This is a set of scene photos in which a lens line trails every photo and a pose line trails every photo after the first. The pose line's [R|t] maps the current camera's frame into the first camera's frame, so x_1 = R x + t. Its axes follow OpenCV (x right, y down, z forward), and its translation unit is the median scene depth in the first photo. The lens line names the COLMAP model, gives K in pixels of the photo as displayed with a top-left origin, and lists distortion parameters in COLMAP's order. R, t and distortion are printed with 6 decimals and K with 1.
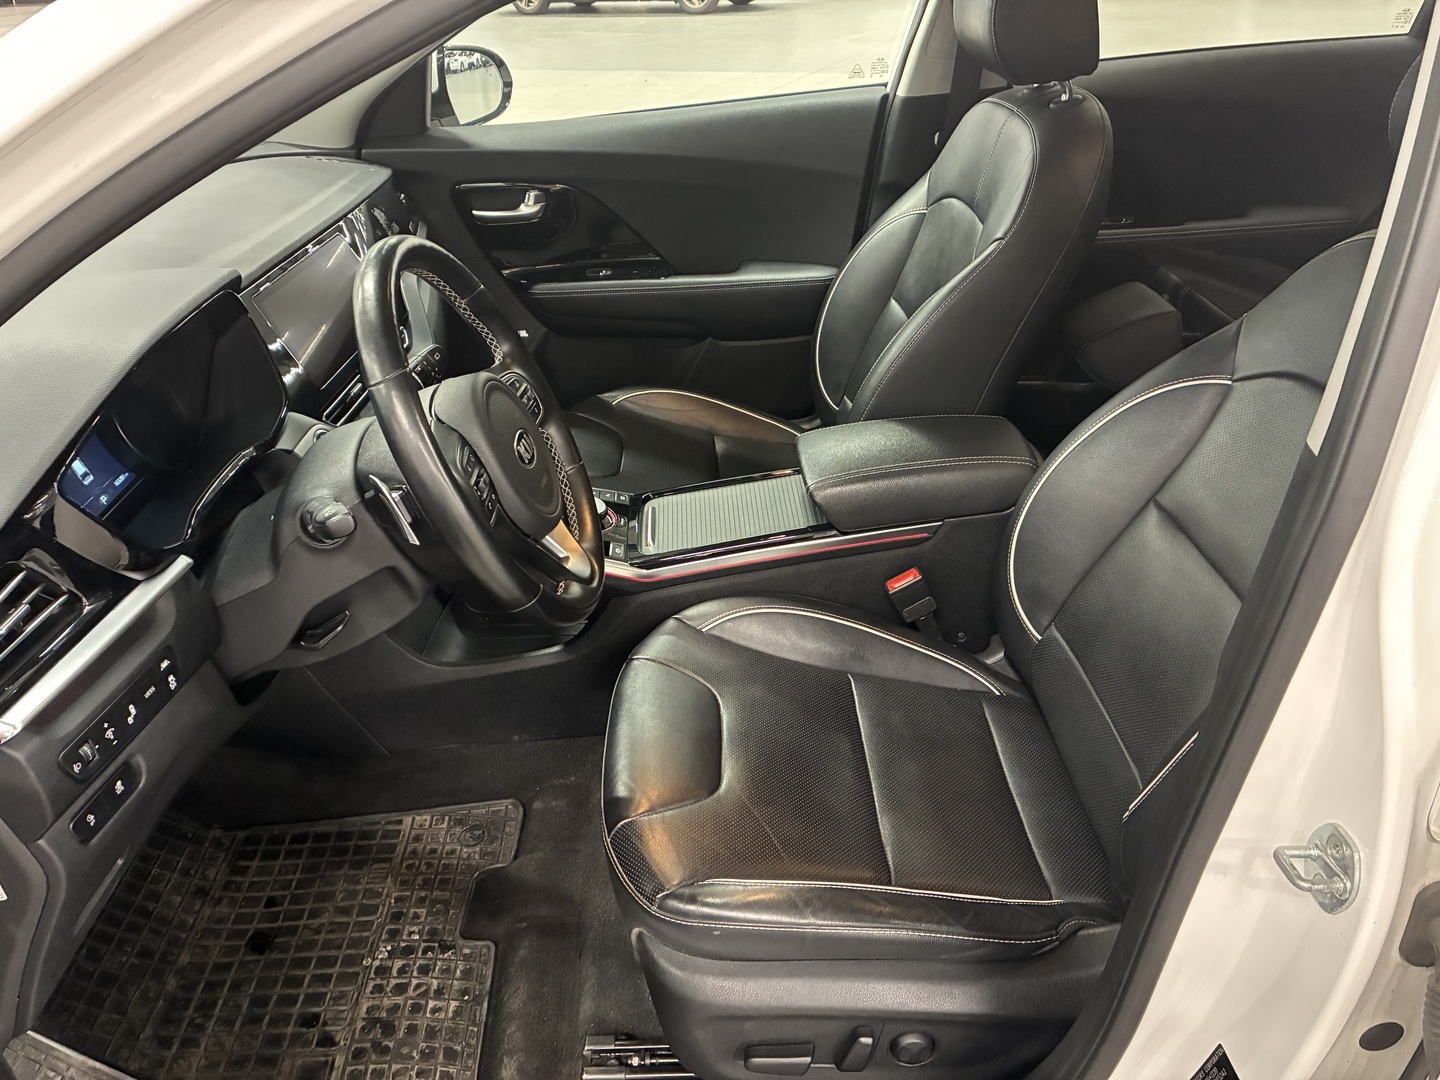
lens RADIAL K [[1128.4, 0, 739.0], [0, 1128.4, 542.5], [0, 0, 1]] dist [0.007062, -0.002899]
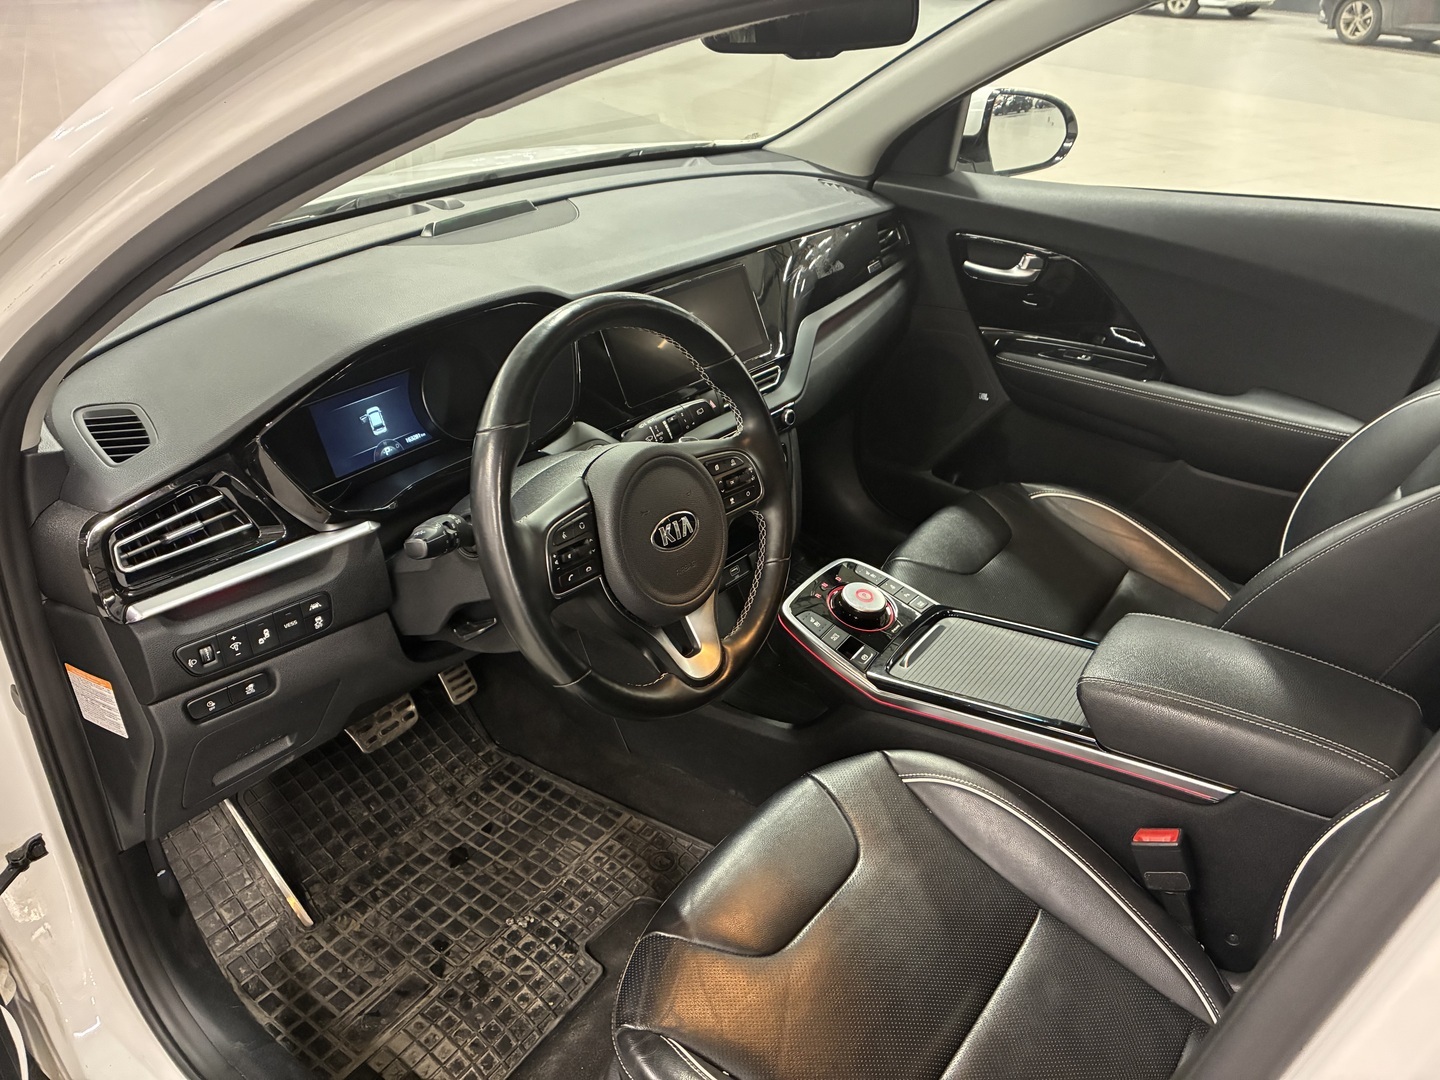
lens RADIAL K [[1128.4, 0, 739.0], [0, 1128.4, 542.5], [0, 0, 1]] dist [0.007062, -0.002899]
pose [[0.779057, 0.341505, -0.525780, 0.278726], [-0.341282, 0.934488, 0.101286, -0.147070], [0.525925, 0.100532, 0.844569, 0.170127]]
